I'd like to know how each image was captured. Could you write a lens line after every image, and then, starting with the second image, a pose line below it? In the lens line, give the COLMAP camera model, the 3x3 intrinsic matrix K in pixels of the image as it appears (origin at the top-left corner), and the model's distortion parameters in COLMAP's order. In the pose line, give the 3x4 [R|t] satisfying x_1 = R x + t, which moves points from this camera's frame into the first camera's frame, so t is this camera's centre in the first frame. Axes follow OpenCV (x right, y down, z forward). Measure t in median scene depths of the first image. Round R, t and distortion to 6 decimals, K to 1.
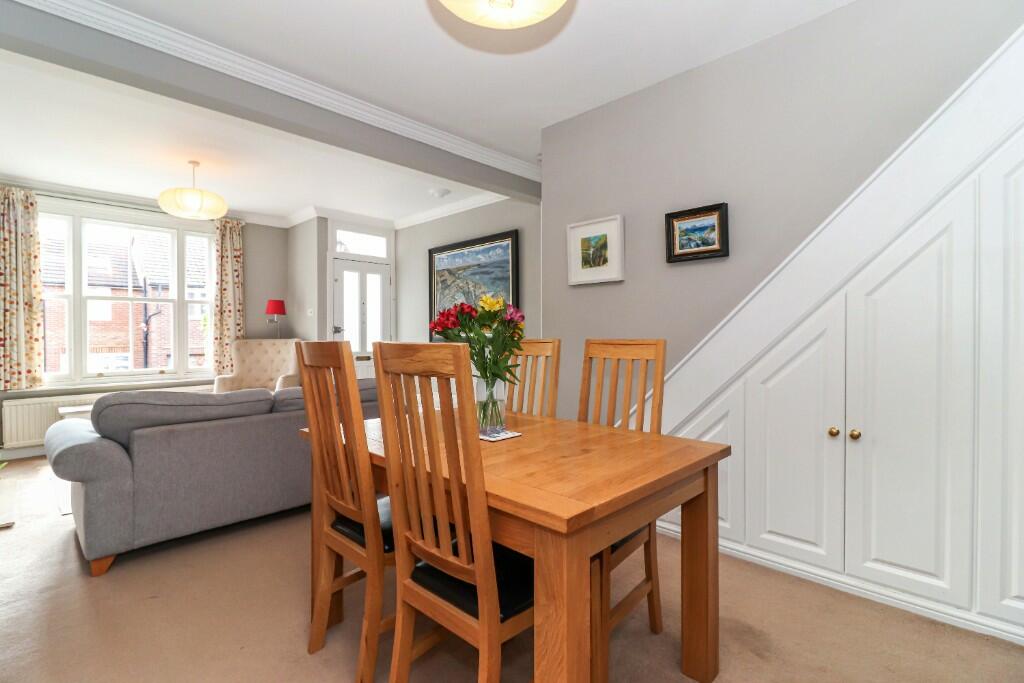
lens RADIAL K [[480.0, 0, 512.8], [0, 480.0, 339.0], [0, 0, 1]] dist [0.018849, -0.010424]
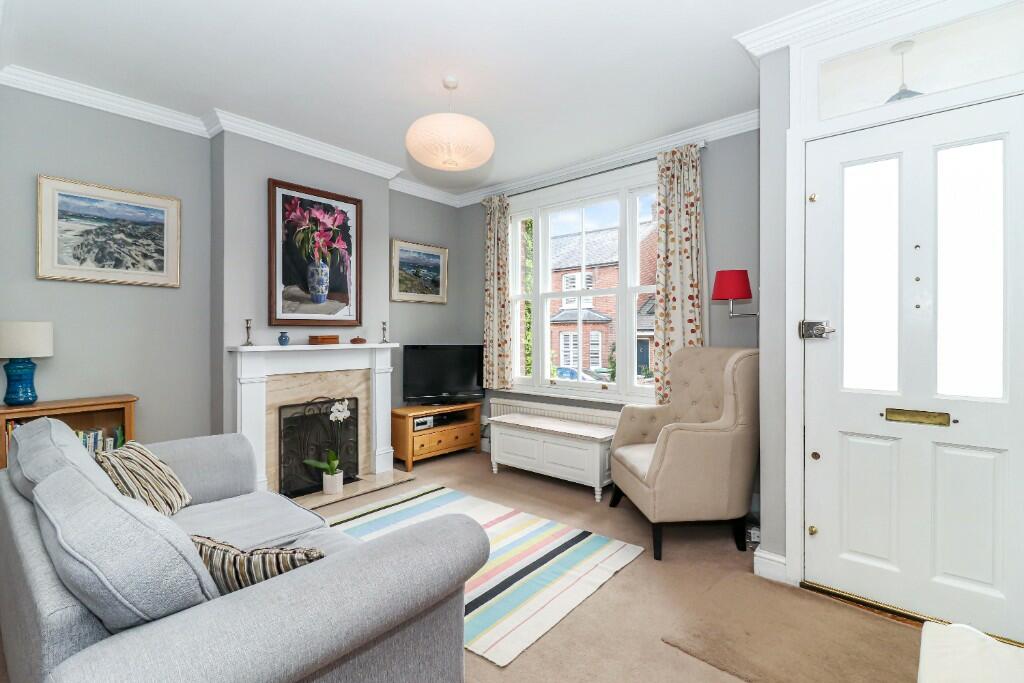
lens RADIAL K [[480.0, 0, 511.2], [0, 480.0, 332.1], [0, 0, 1]] dist [0.018849, -0.010424]
pose [[0.062770, 0.004396, -0.998018, 0.002276], [-0.007795, 0.999962, 0.003914, -0.017276], [0.997998, 0.007534, 0.062802, 0.764624]]
